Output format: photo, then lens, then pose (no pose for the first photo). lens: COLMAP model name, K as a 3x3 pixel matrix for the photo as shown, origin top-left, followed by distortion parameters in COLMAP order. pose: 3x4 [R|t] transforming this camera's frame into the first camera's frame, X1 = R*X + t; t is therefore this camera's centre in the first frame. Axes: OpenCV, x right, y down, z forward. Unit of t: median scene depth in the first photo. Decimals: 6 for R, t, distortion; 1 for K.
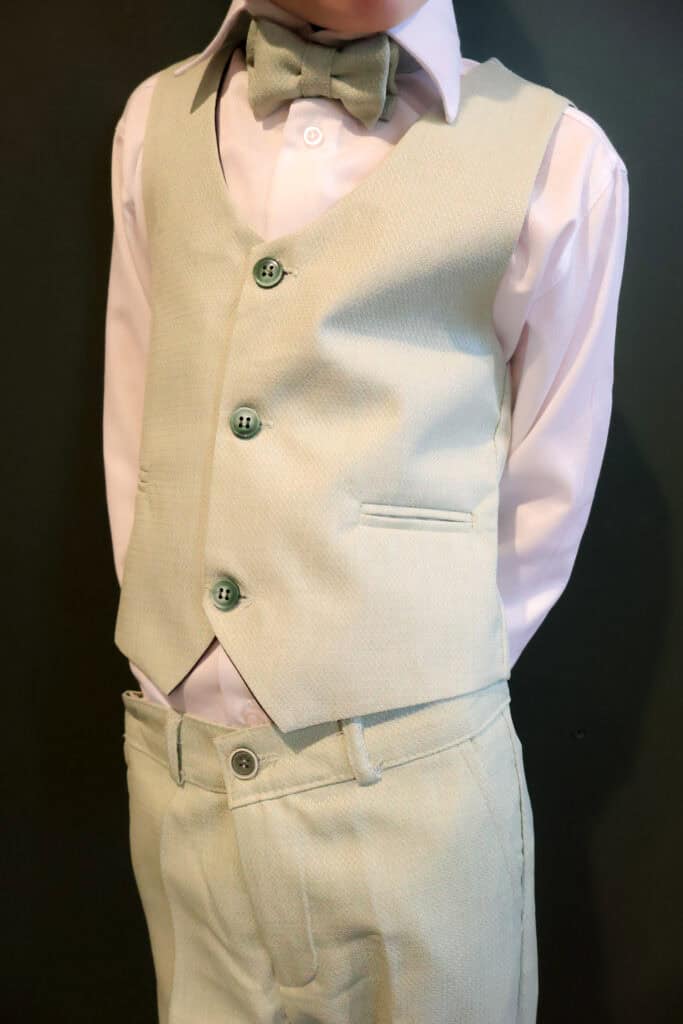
lens RADIAL K [[866.3, 0, 345.4], [0, 866.3, 519.4], [0, 0, 1]] dist [-0.007320, -0.018661]
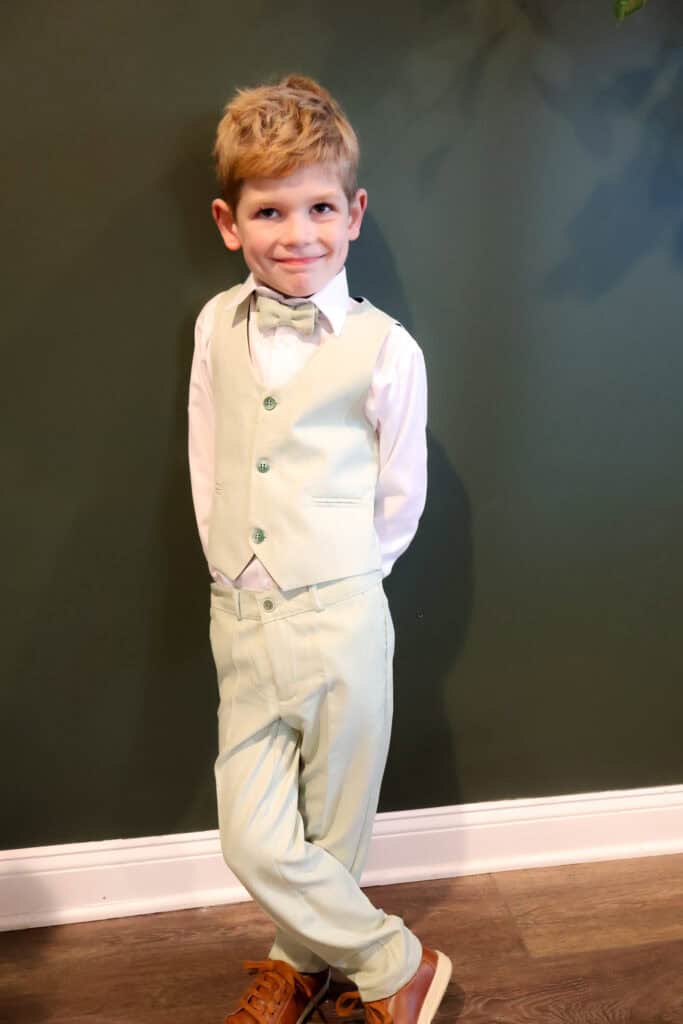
lens RADIAL K [[866.3, 0, 347.0], [0, 866.3, 509.7], [0, 0, 1]] dist [-0.007320, -0.018661]
pose [[0.996714, -0.039007, 0.070994, -0.057997], [0.039935, 0.999134, -0.011696, 0.048543], [-0.070476, 0.014493, 0.997408, -1.423738]]
